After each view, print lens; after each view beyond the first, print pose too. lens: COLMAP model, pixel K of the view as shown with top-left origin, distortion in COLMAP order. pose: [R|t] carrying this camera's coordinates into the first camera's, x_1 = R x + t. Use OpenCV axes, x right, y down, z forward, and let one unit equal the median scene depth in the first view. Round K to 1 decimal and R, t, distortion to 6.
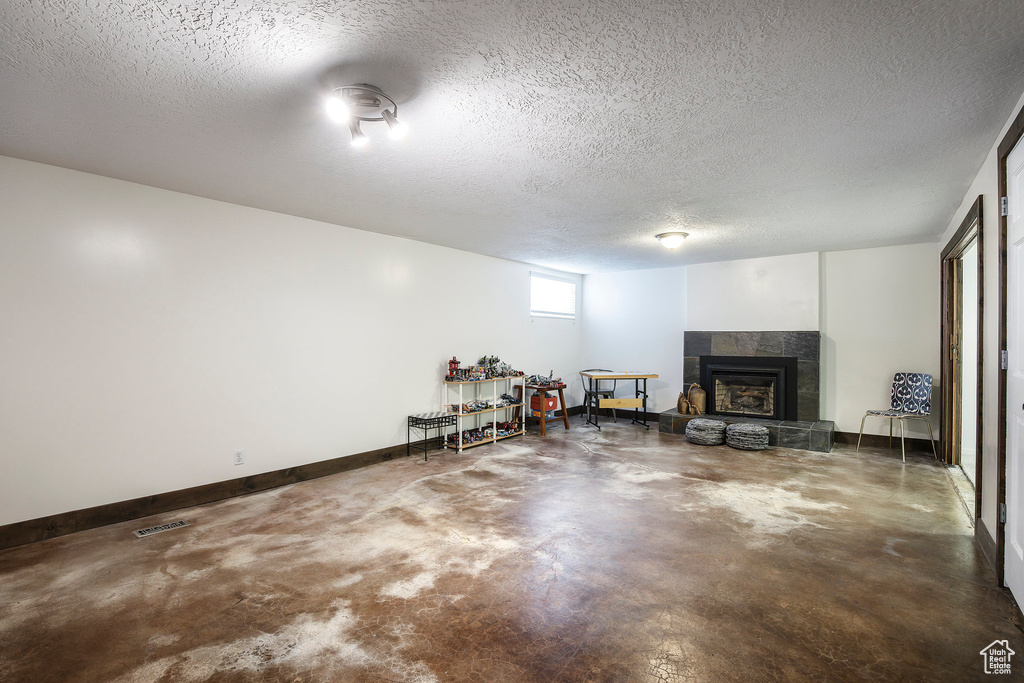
lens RADIAL K [[473.2, 0, 518.7], [0, 473.2, 340.4], [0, 0, 1]] dist [-0.028382, -0.000282]
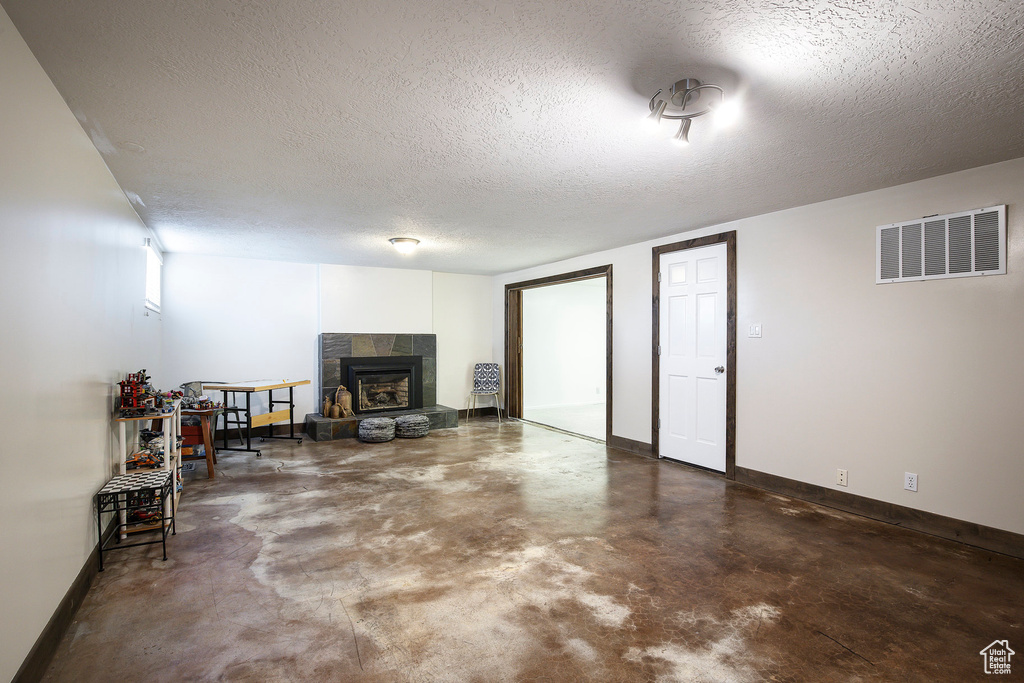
lens RADIAL K [[473.2, 0, 518.4], [0, 473.2, 339.9], [0, 0, 1]] dist [-0.028382, -0.000282]
pose [[0.339832, -0.003082, 0.940481, -0.629417], [0.005946, 0.999982, 0.001128, -0.006204], [-0.940467, 0.005208, 0.339844, 0.457244]]
